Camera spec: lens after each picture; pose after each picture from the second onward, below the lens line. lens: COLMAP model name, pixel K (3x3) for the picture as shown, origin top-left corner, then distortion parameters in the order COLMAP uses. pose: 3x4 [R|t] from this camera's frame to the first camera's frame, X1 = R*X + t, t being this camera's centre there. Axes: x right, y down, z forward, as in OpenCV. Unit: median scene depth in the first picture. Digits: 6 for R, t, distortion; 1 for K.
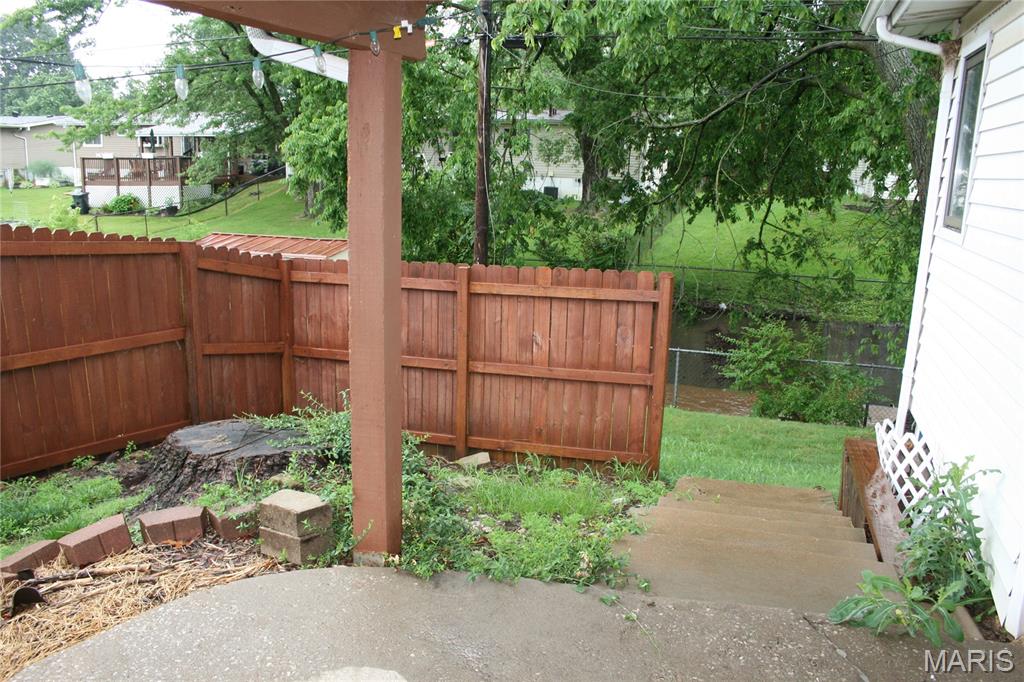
lens RADIAL K [[835.7, 0, 487.2], [0, 835.7, 353.3], [0, 0, 1]] dist [-0.131711, 0.076302]
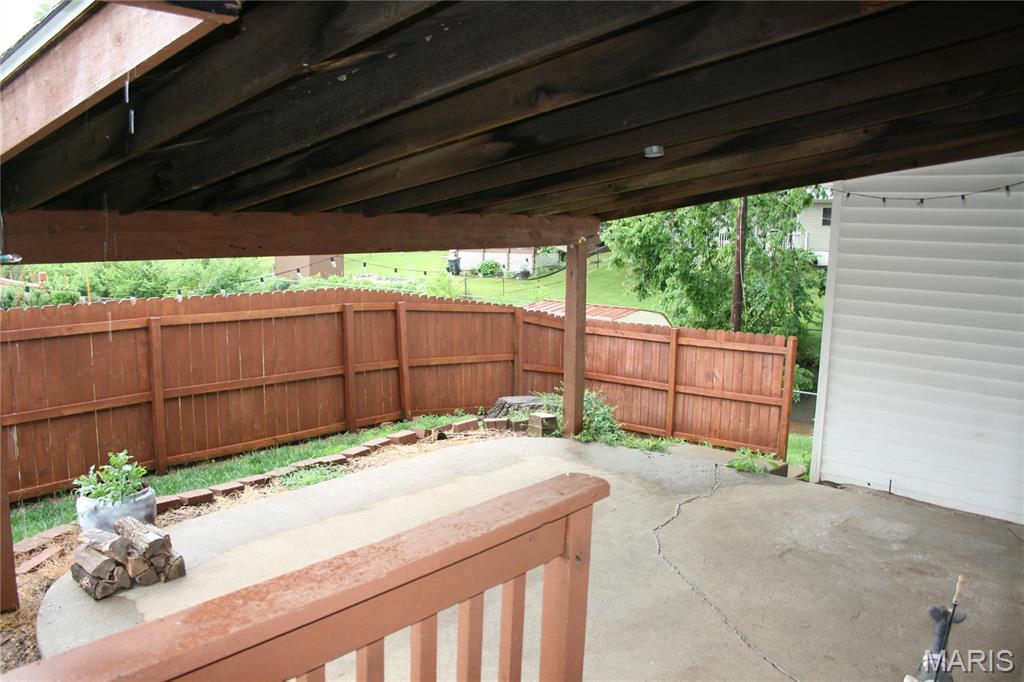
lens RADIAL K [[835.7, 0, 513.0], [0, 835.7, 342.6], [0, 0, 1]] dist [-0.131711, 0.076302]
pose [[0.927318, 0.049249, -0.371020, 0.291726], [-0.081811, 0.994005, -0.072533, 0.073110], [0.365224, 0.097615, 0.925788, -0.664687]]
